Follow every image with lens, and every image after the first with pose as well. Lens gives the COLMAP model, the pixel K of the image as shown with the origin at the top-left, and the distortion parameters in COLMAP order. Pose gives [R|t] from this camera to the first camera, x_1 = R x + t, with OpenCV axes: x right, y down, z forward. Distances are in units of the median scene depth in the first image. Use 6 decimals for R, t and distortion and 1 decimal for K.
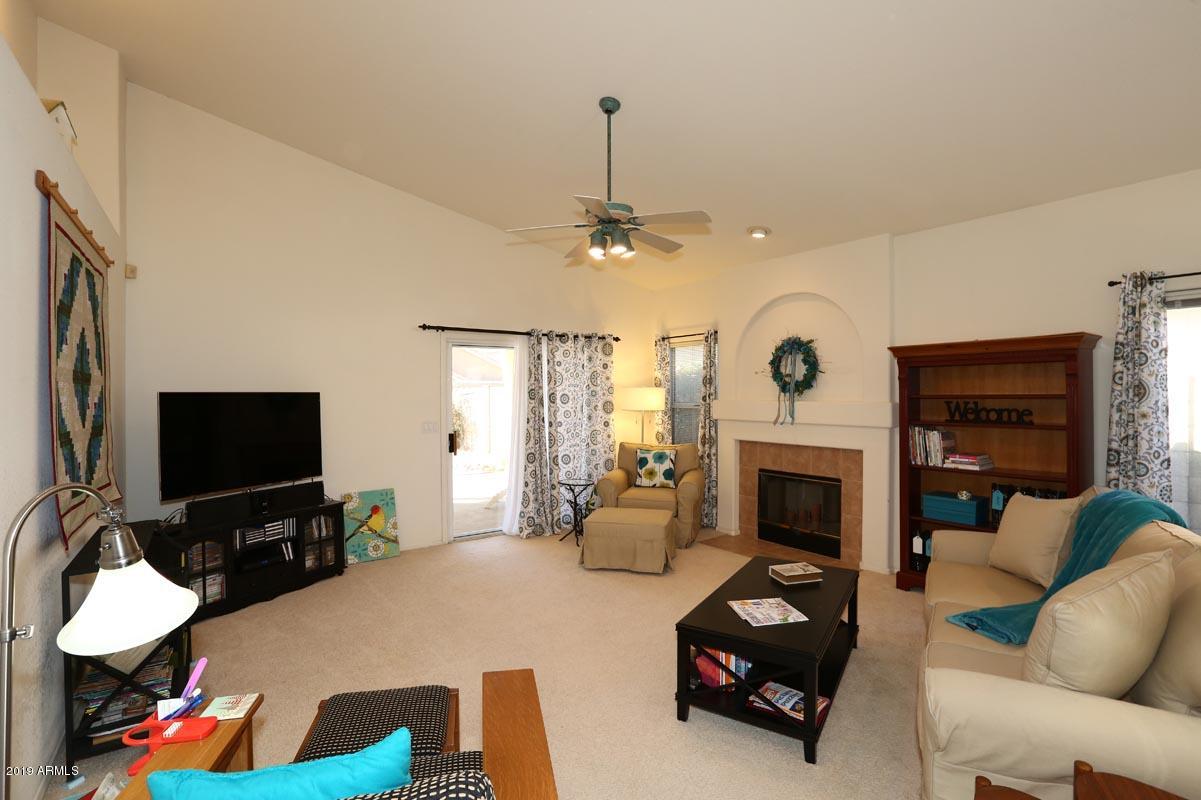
lens RADIAL K [[556.9, 0, 600.5], [0, 556.9, 400.0], [0, 0, 1]] dist [-0.001554, -0.000106]
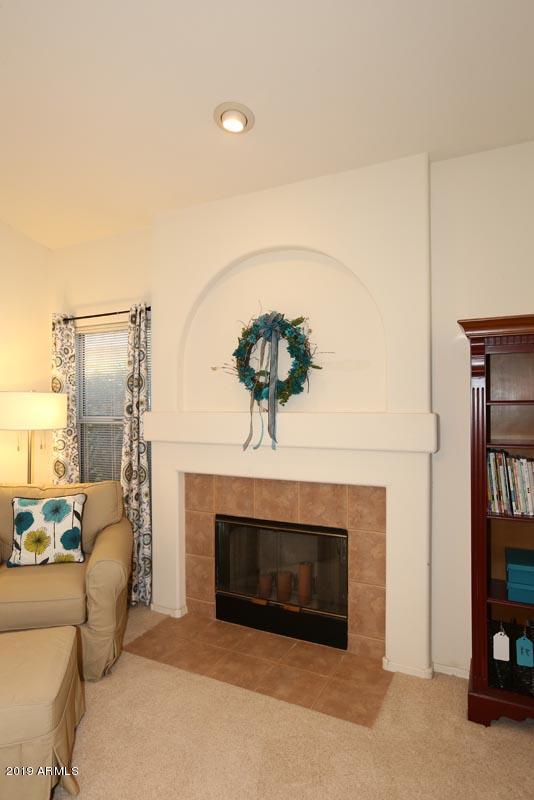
lens RADIAL K [[454.8, 0, 267.0], [0, 454.8, 400.0], [0, 0, 1]] dist [-0.046083, 0.001024]
pose [[0.878370, -0.001448, 0.477979, 0.081897], [0.010839, 0.999799, -0.016891, -0.003361], [-0.477858, 0.020017, 0.878209, 0.507532]]
